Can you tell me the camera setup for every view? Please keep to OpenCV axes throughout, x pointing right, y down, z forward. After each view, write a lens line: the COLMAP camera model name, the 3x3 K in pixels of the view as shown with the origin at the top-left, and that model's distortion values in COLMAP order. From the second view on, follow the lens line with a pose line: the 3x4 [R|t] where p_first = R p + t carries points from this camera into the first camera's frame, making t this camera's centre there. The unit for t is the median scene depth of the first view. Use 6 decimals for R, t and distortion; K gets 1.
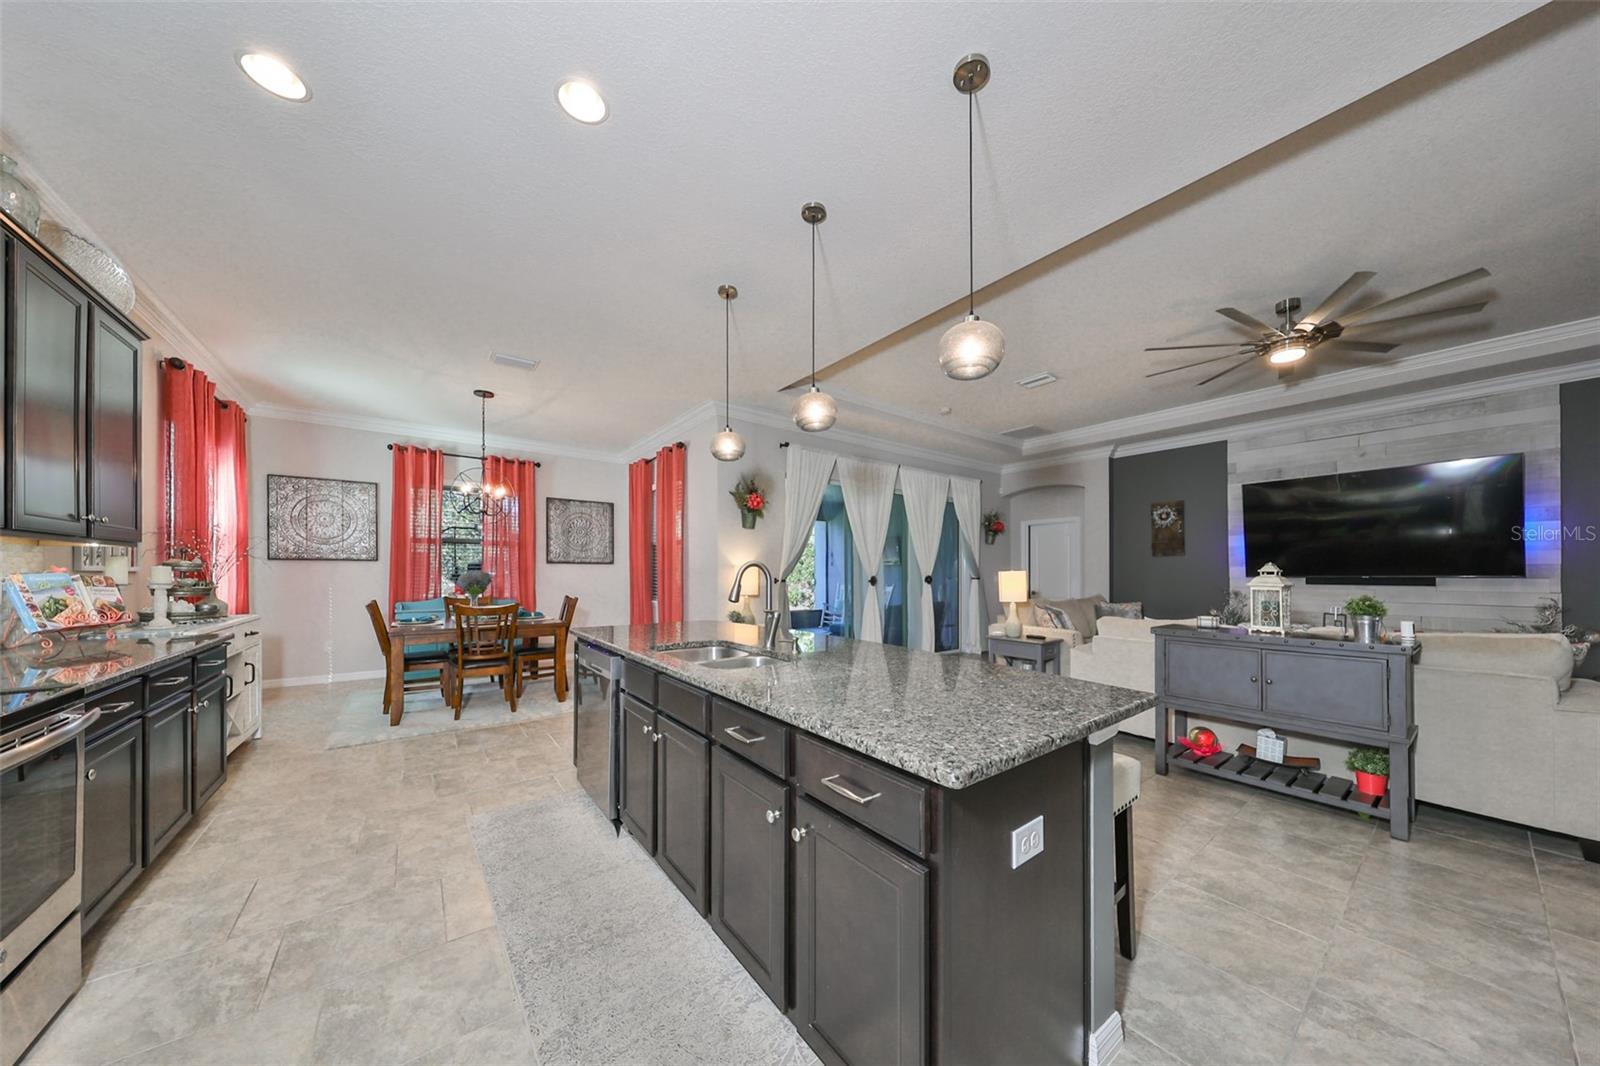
lens RADIAL K [[530.7, 0, 801.3], [0, 530.7, 573.0], [0, 0, 1]] dist [-0.001532, 0.004097]
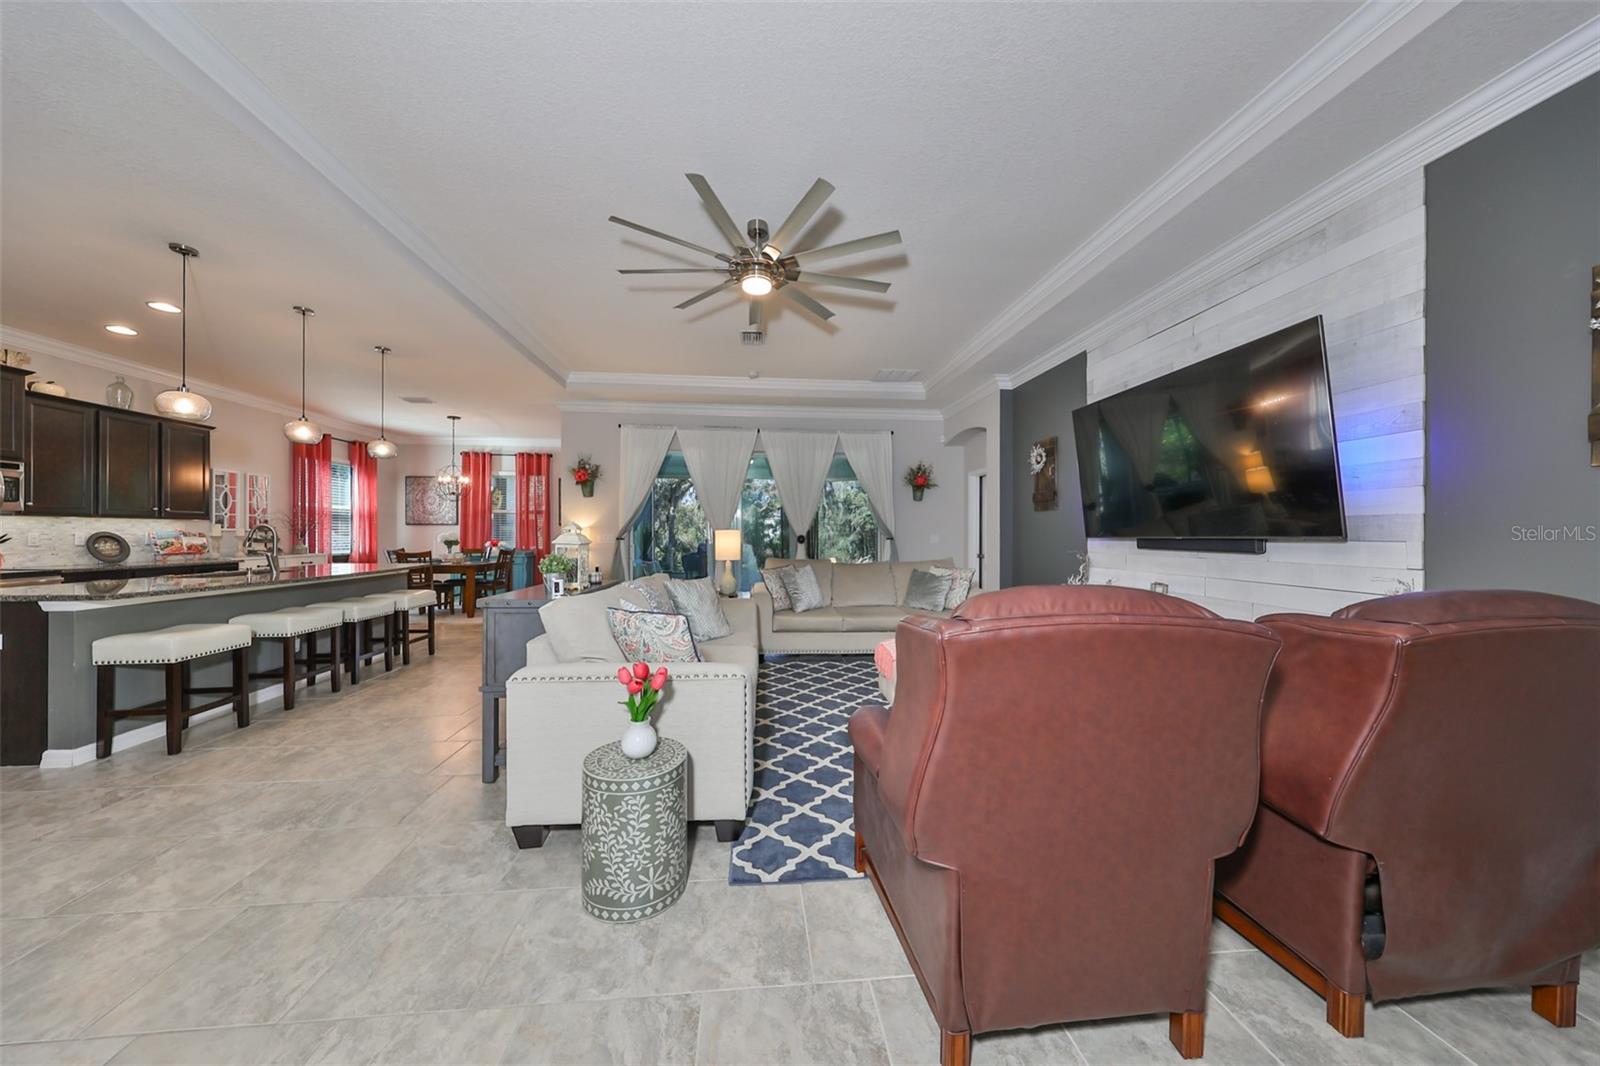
lens RADIAL K [[517.0, 0, 800.0], [0, 517.0, 533.0], [0, 0, 1]] dist [-0.000298, 0.000079]
pose [[0.849513, 0.001378, -0.527565, 0.905587], [-0.001558, 0.999999, 0.000103, 0.000887], [0.527565, 0.000735, 0.849515, 0.206852]]
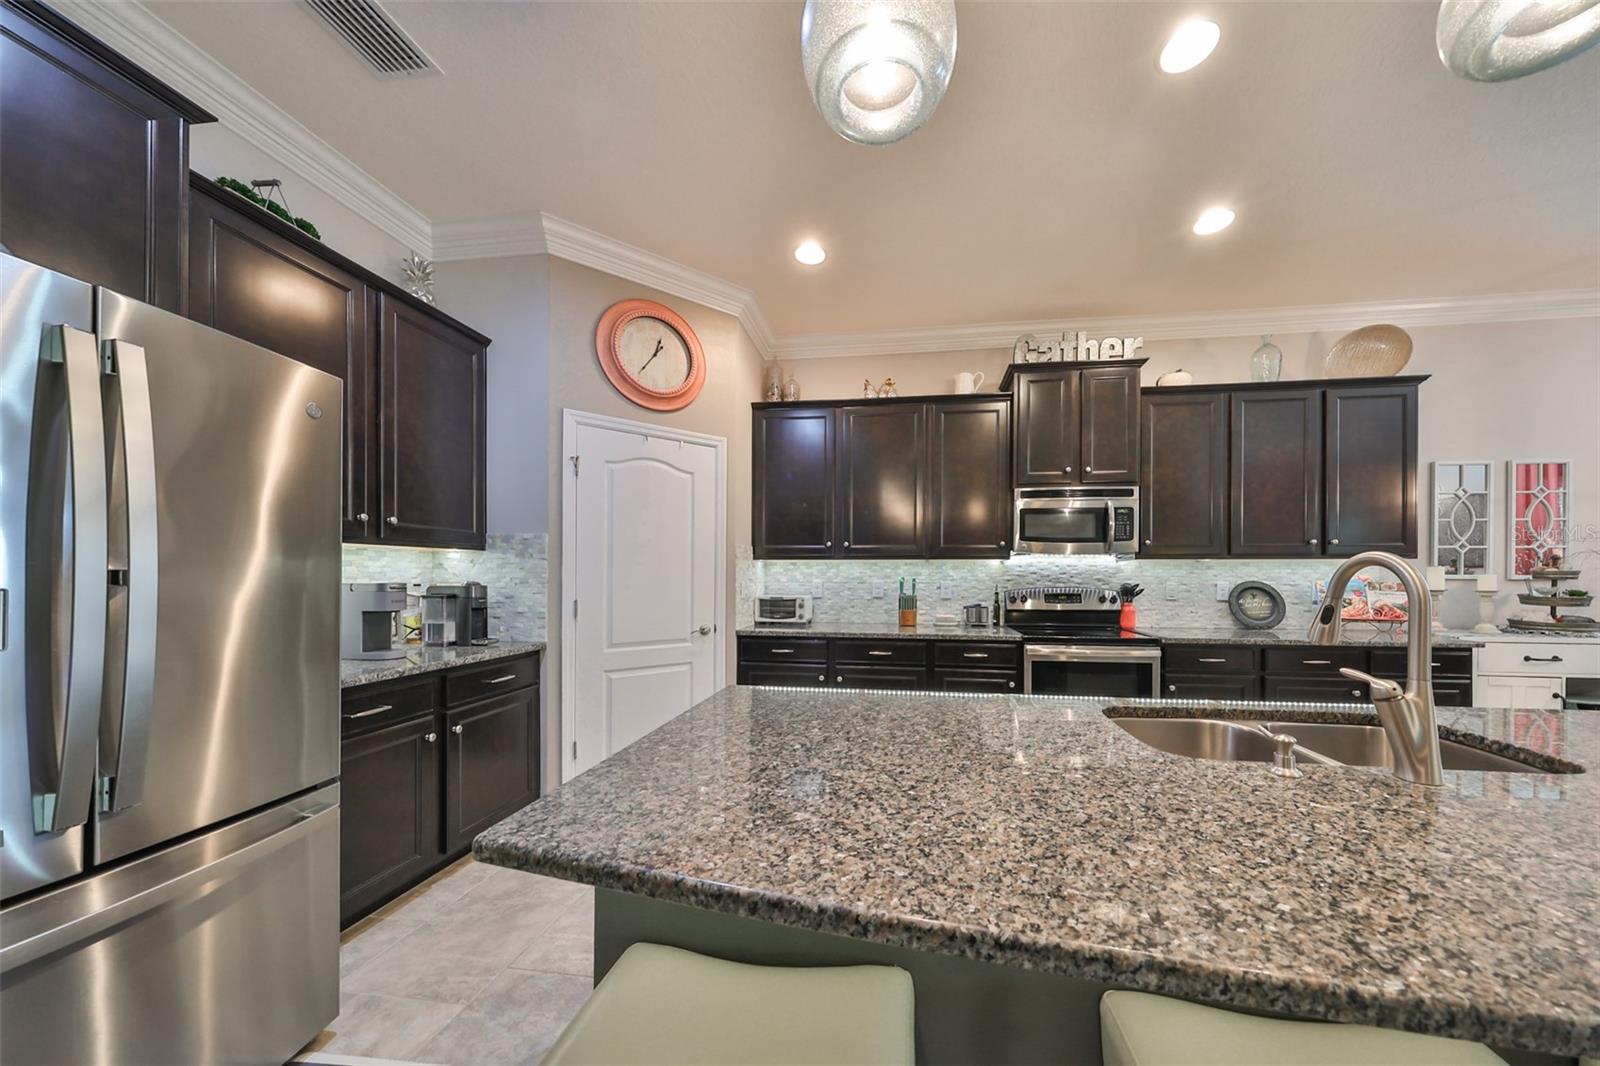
lens RADIAL K [[508.6, 0, 848.0], [0, 508.6, 577.0], [0, 0, 1]] dist [0.000600, -0.000019]
pose [[-0.701819, -0.001183, -0.712355, 0.191572], [-0.002275, 0.999997, 0.000580, -0.002477], [0.712352, 0.002028, -0.701819, 0.401651]]
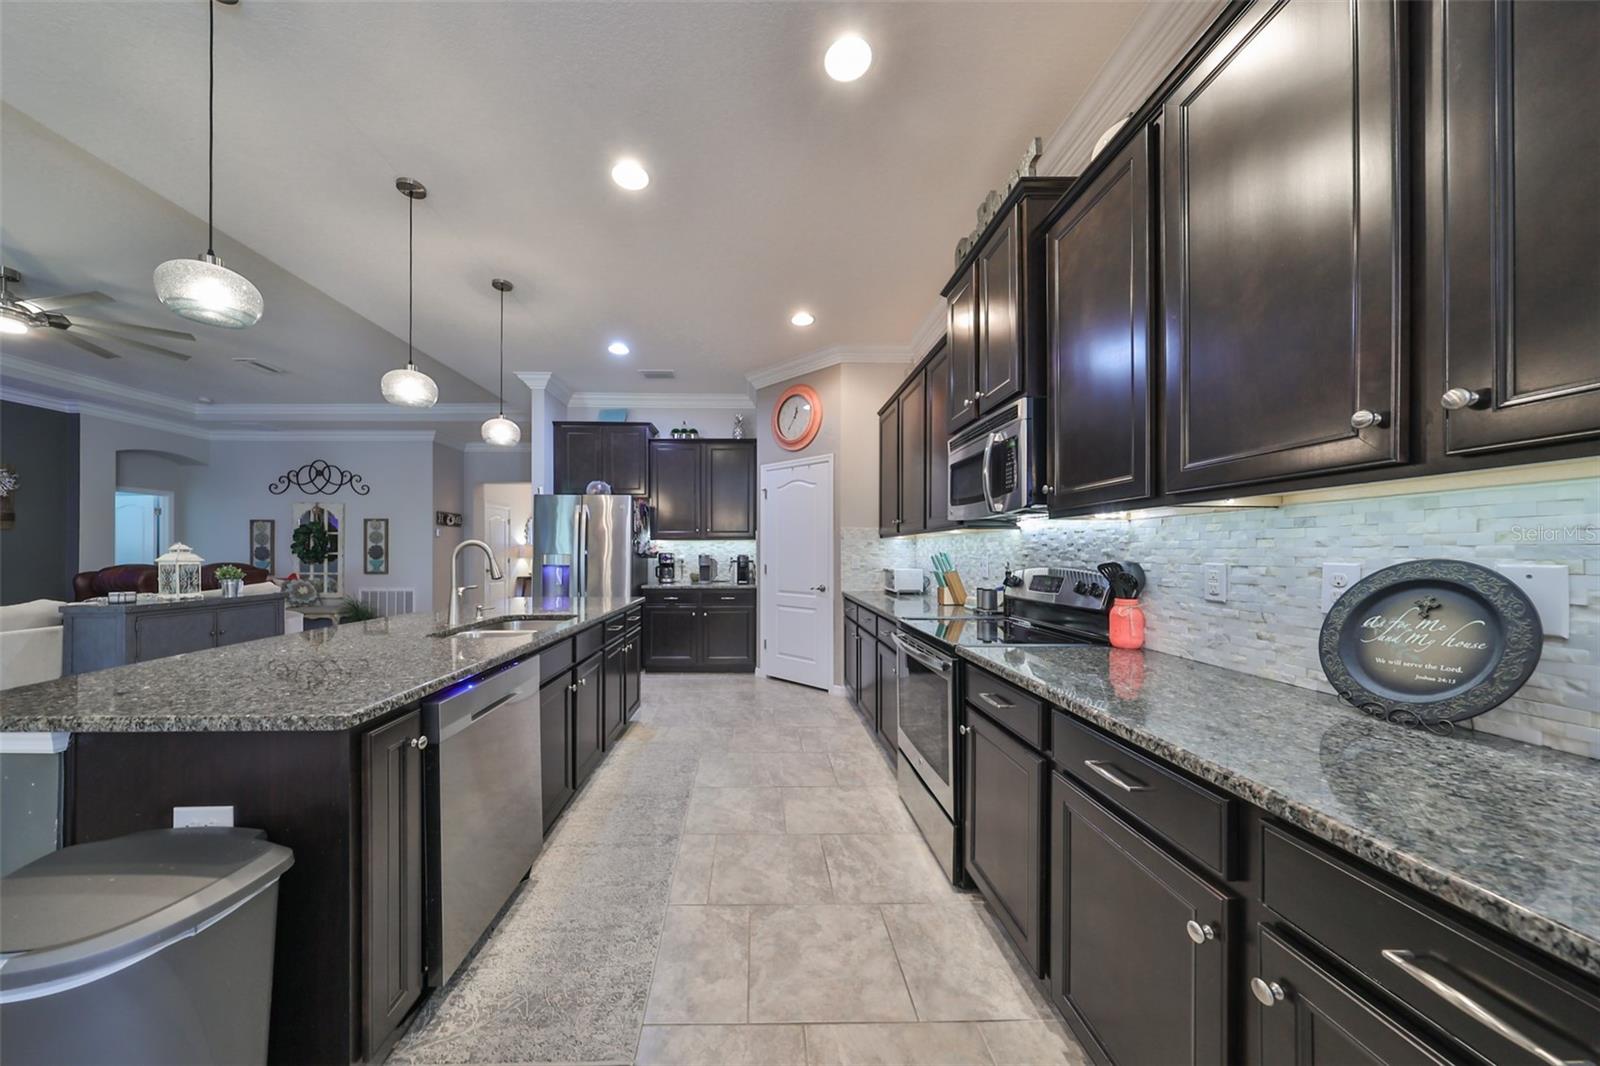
lens RADIAL K [[503.0, 0, 767.6], [0, 503.0, 547.3], [0, 0, 1]] dist [0.000406, -0.000007]
pose [[-0.803811, 0.005429, 0.594860, -0.452170], [-0.001488, 0.999937, -0.011136, -0.000282], [-0.594883, -0.009836, -0.803752, 0.584863]]
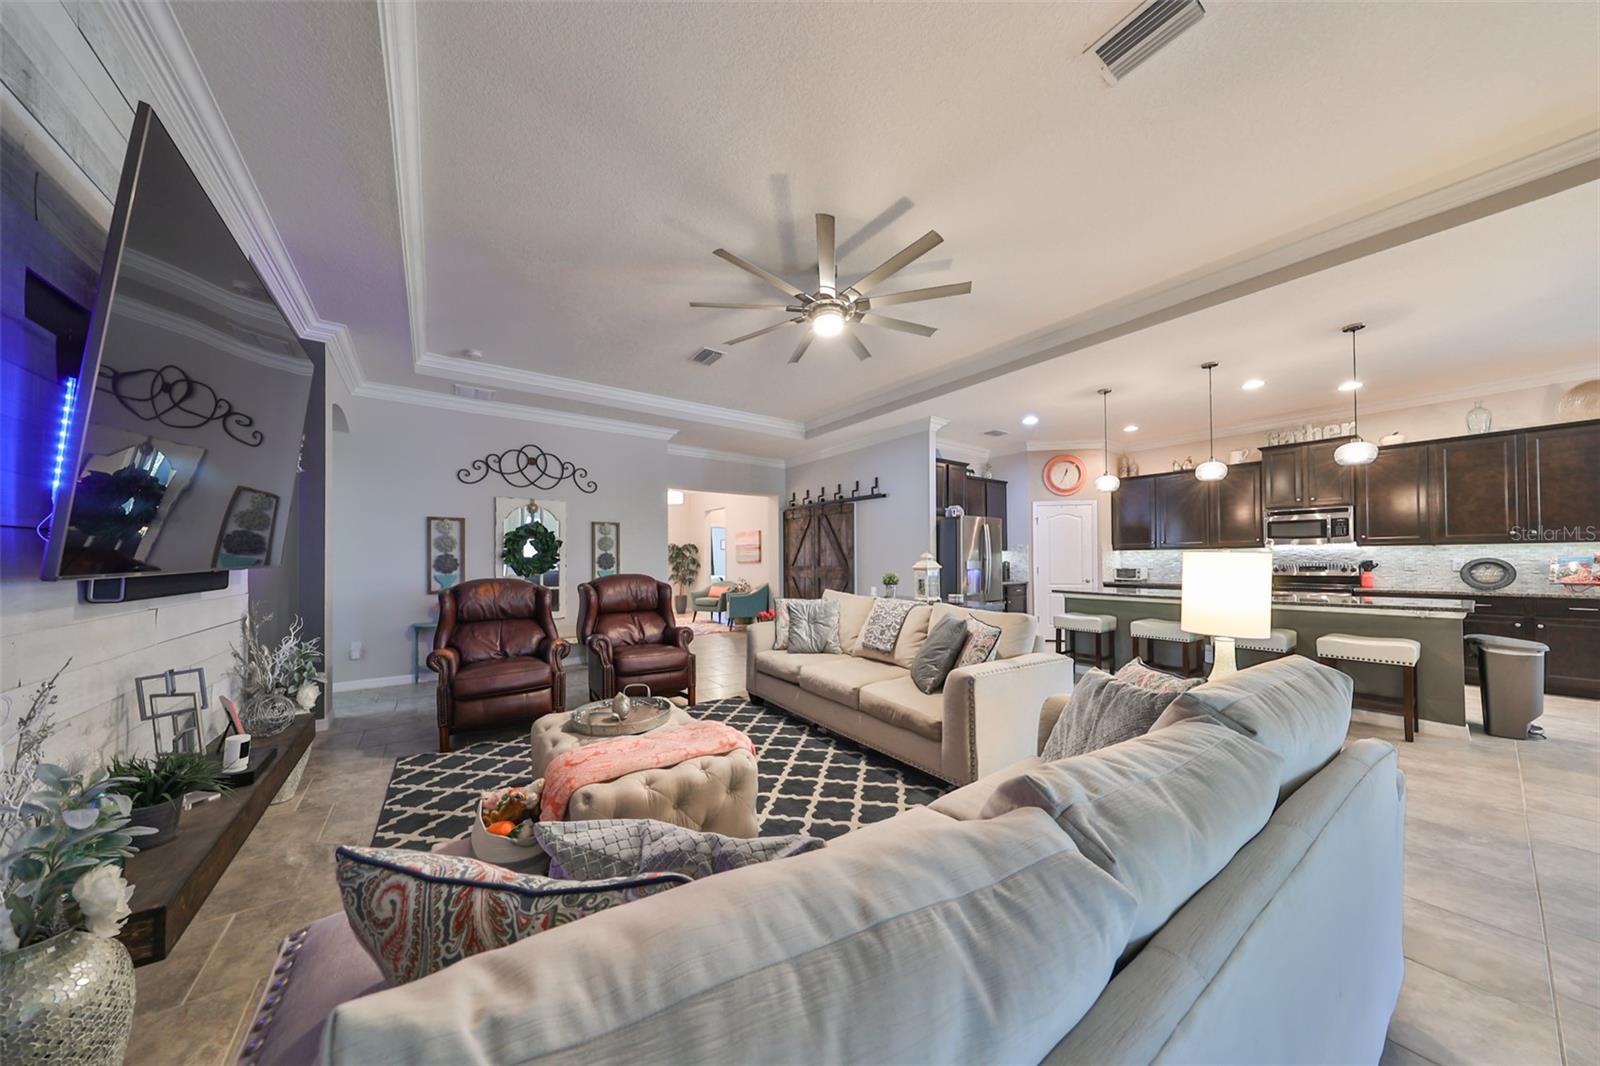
lens RADIAL K [[503.3, 0, 799.4], [0, 503.3, 557.9], [0, 0, 1]] dist [-0.000033, -0.000065]
pose [[-0.999585, 0.004720, 0.028409, 0.603172], [0.004496, 0.999958, -0.007946, 0.002888], [-0.028445, -0.007815, -0.999565, 1.200697]]
